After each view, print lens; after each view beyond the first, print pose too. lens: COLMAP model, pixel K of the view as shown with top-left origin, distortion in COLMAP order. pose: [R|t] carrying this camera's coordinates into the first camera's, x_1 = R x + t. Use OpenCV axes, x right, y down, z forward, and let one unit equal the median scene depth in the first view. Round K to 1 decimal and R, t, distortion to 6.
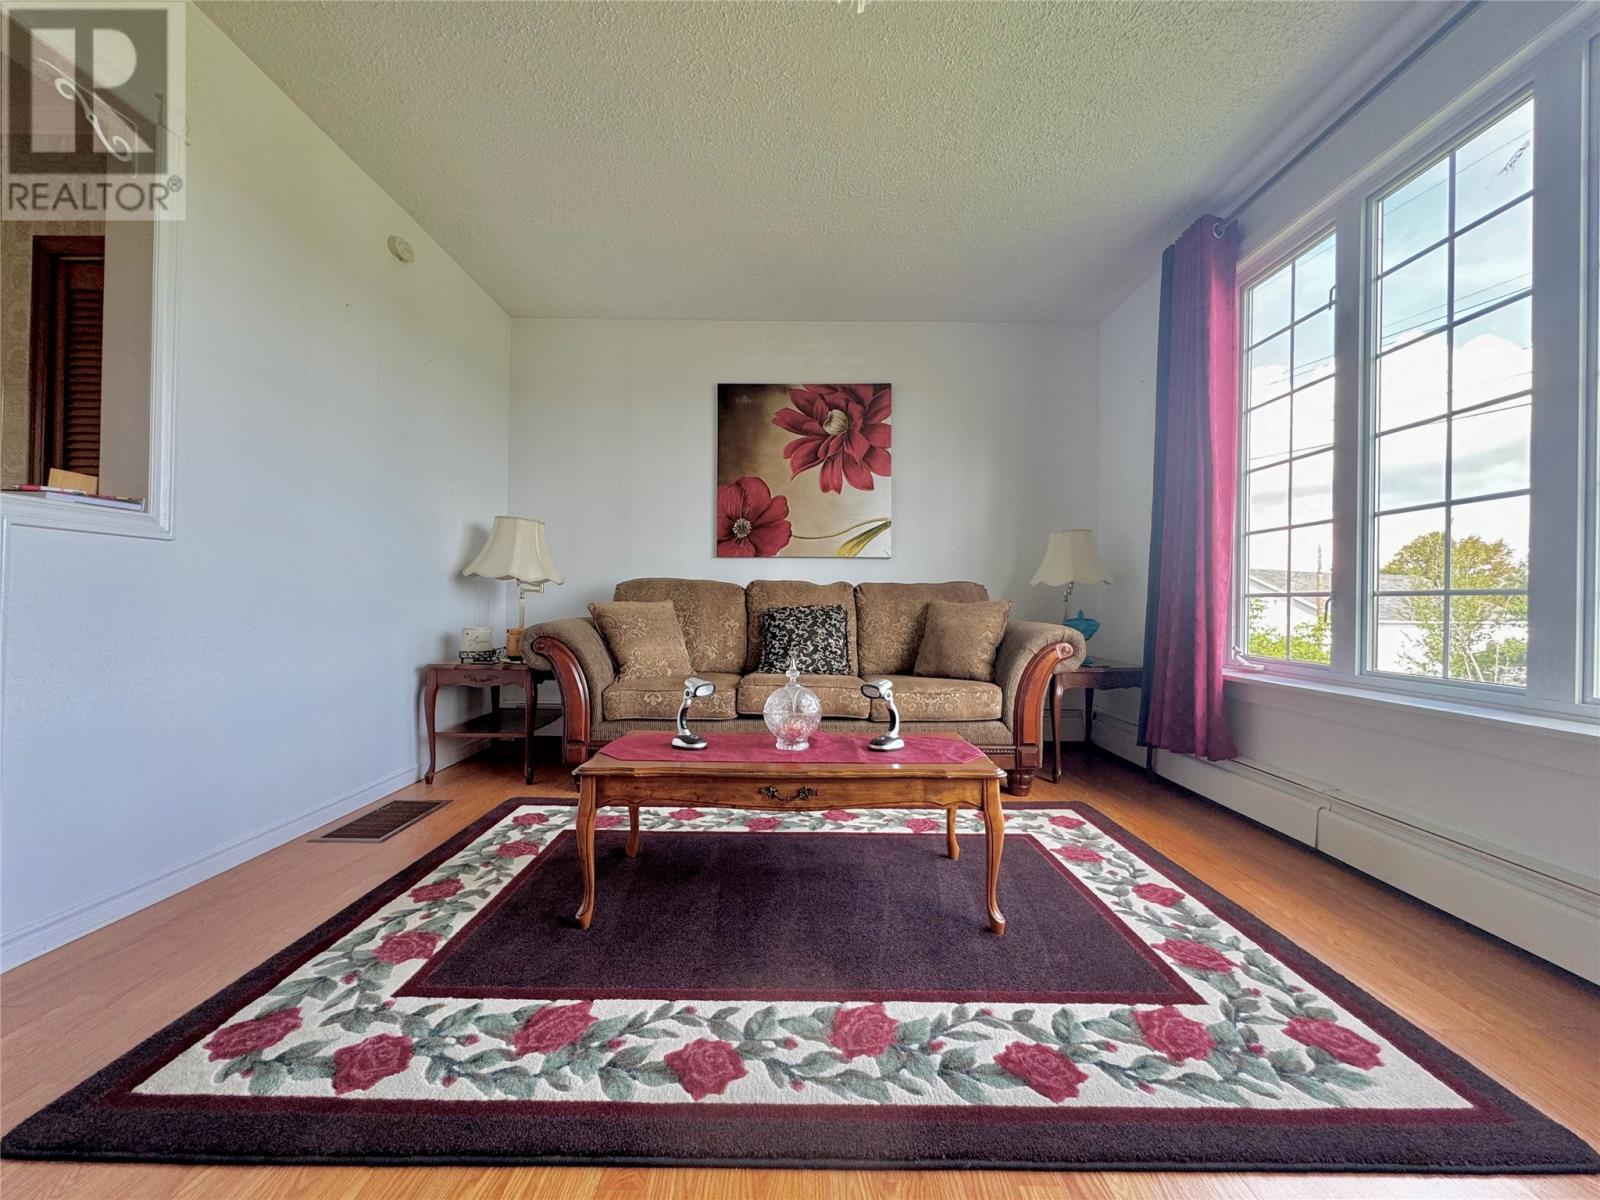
lens RADIAL K [[633.8, 0, 800.0], [0, 633.8, 600.0], [0, 0, 1]] dist [-0.005308, -0.000071]
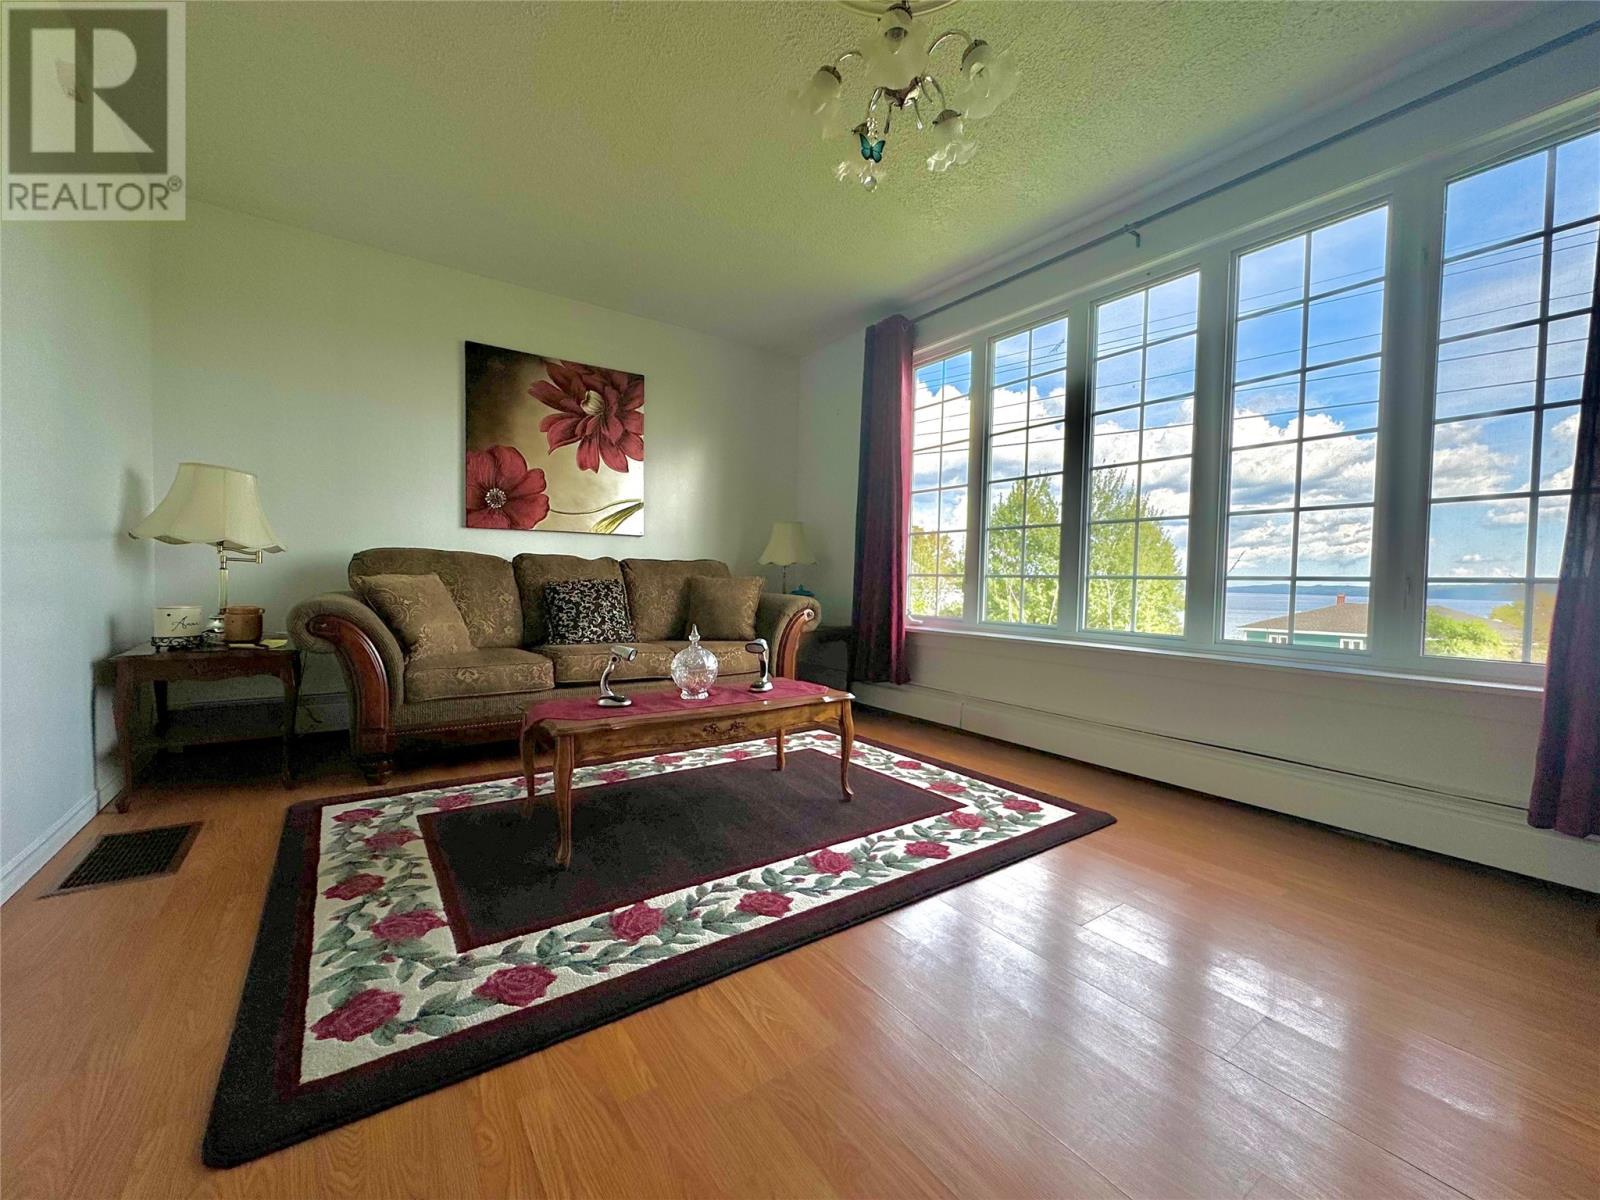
lens RADIAL K [[634.9, 0, 800.0], [0, 634.9, 600.0], [0, 0, 1]] dist [-0.014341, -0.000165]
pose [[0.815327, -0.014112, 0.578829, -0.369730], [-0.012804, 0.999019, 0.042391, -0.007954], [-0.578859, -0.041973, 0.814346, -0.079168]]
